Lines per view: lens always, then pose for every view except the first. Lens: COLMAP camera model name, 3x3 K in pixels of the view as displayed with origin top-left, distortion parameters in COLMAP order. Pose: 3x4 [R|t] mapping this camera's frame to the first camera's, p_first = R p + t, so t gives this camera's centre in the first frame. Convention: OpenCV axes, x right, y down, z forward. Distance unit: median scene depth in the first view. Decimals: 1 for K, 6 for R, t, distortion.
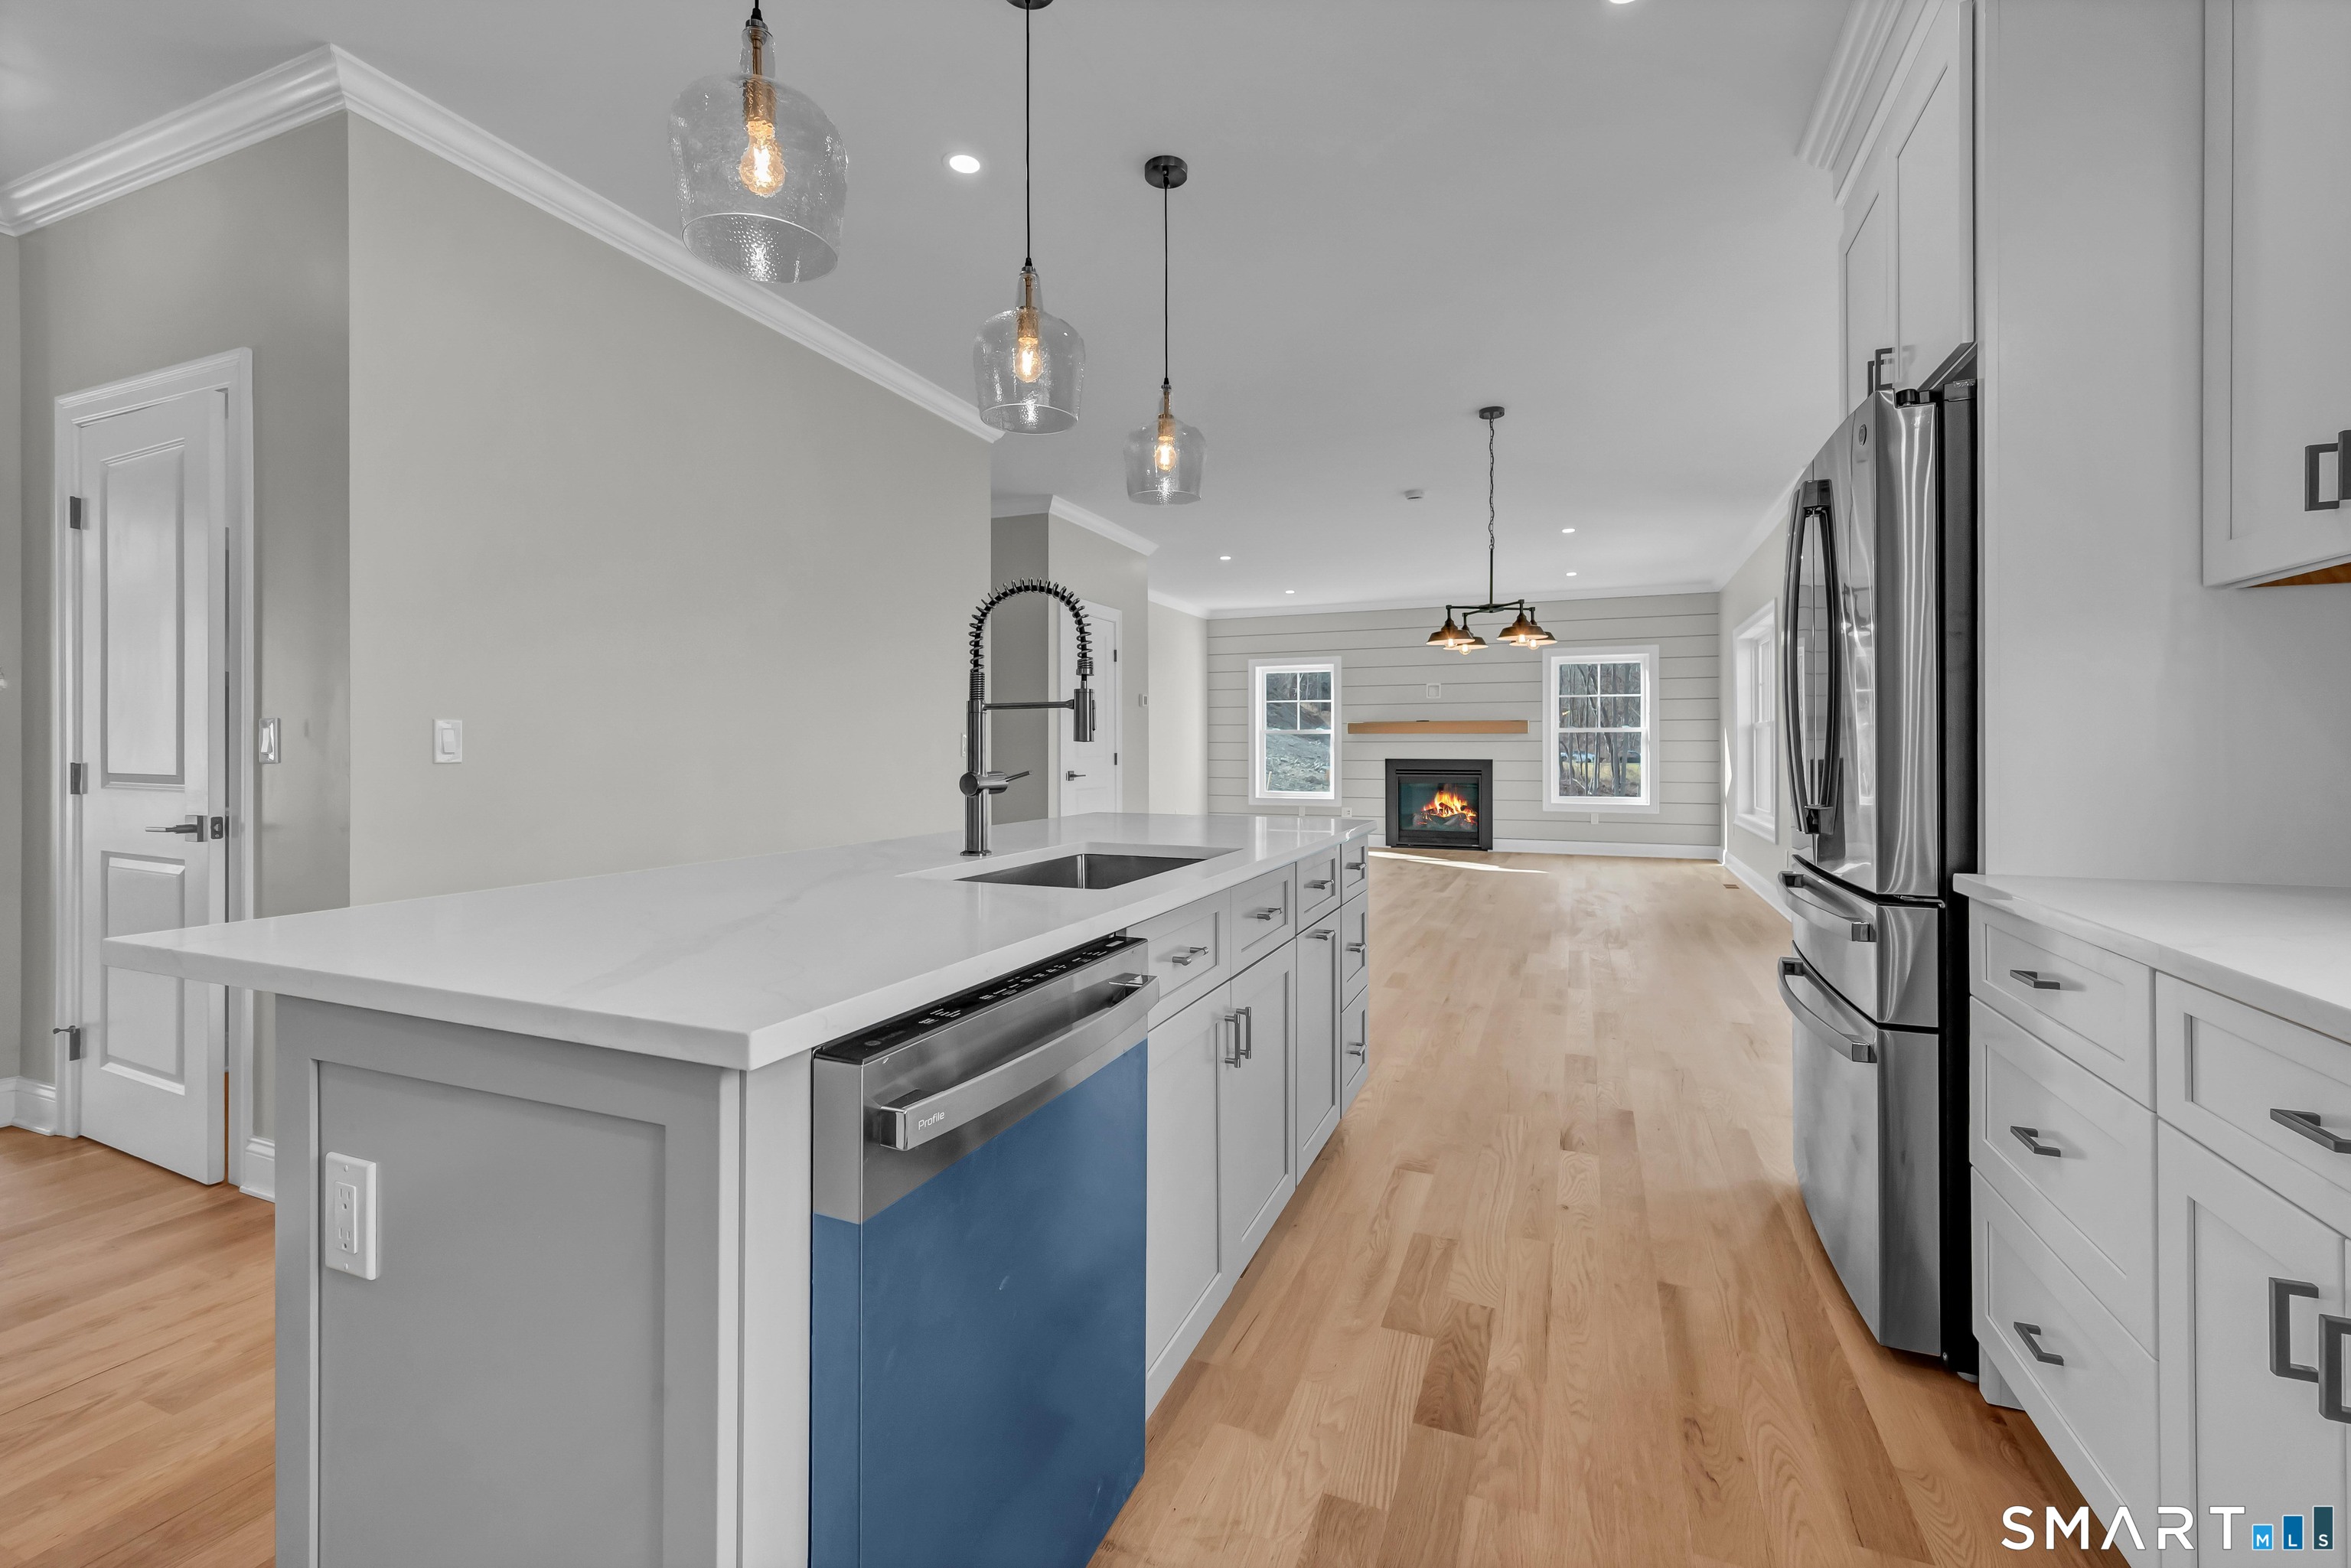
lens RADIAL K [[1001.2, 0, 1173.4], [0, 1001.2, 746.6], [0, 0, 1]] dist [0.001576, 0.000019]
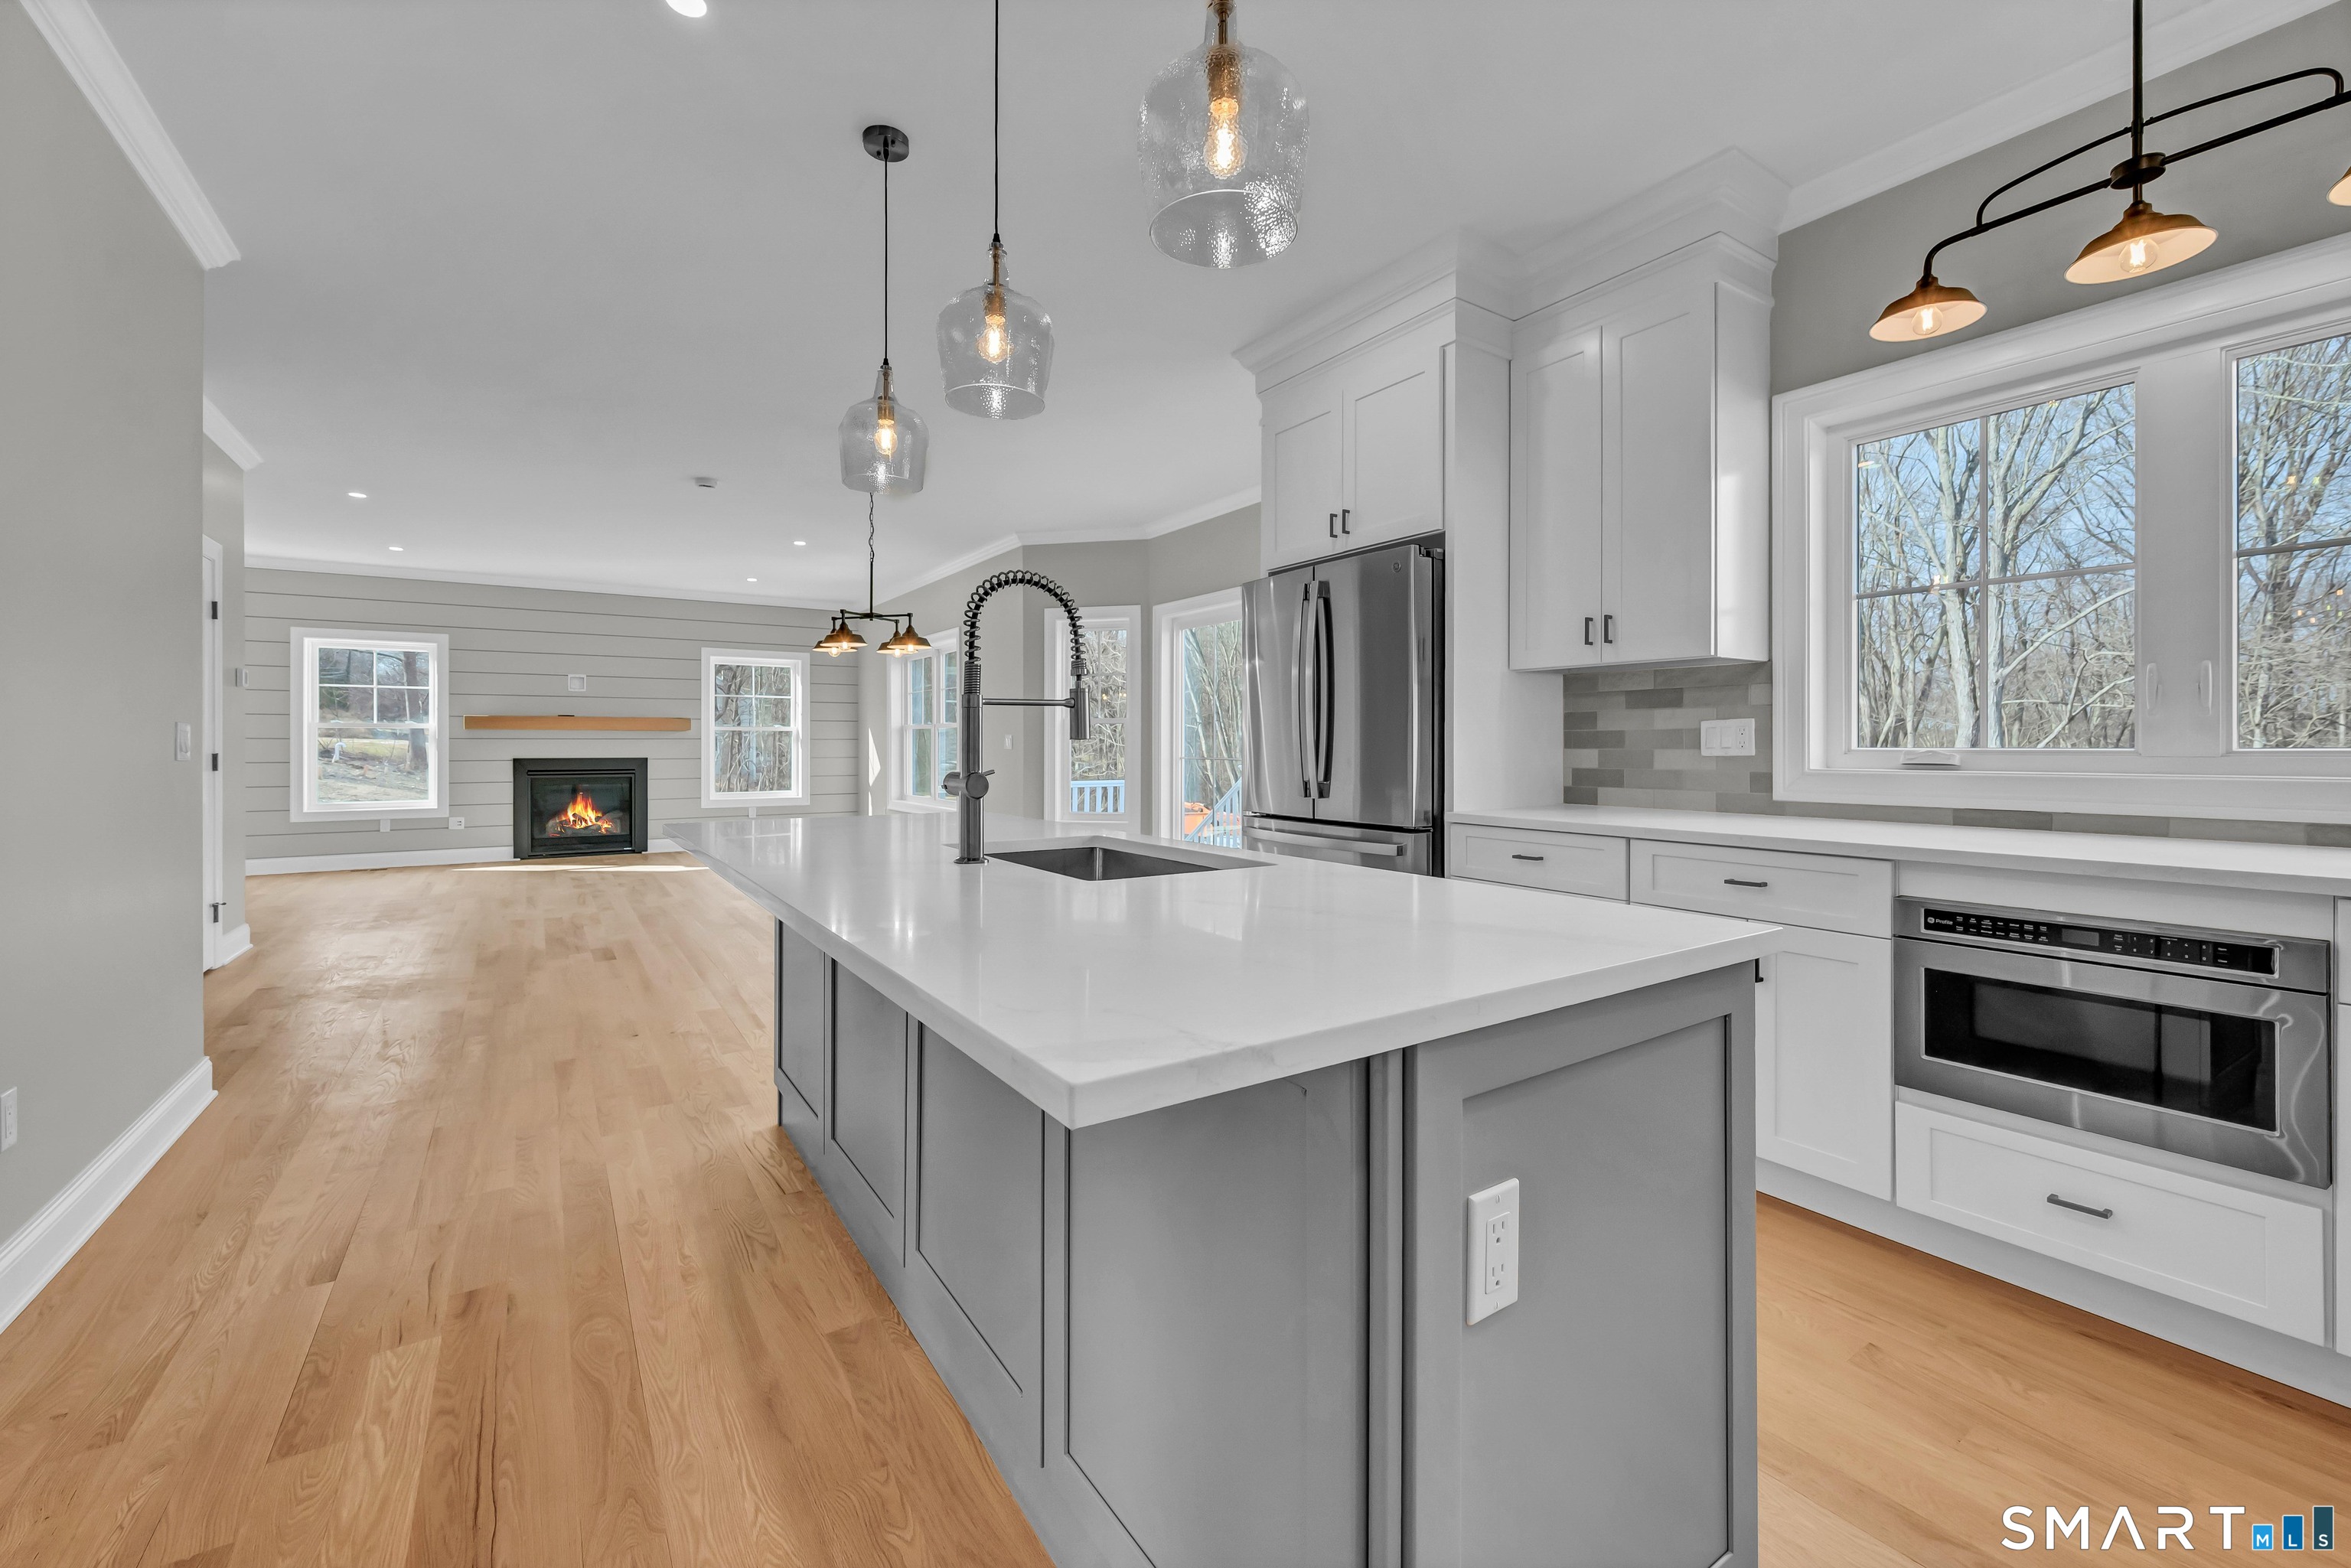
lens RADIAL K [[953.8, 0, 1173.6], [0, 953.8, 740.9], [0, 0, 1]] dist [-0.000304, -0.000264]
pose [[0.562852, 0.002221, 0.826555, -0.168270], [0.000478, 0.999995, -0.003012, -0.000179], [-0.826558, 0.002090, 0.562848, 0.070908]]
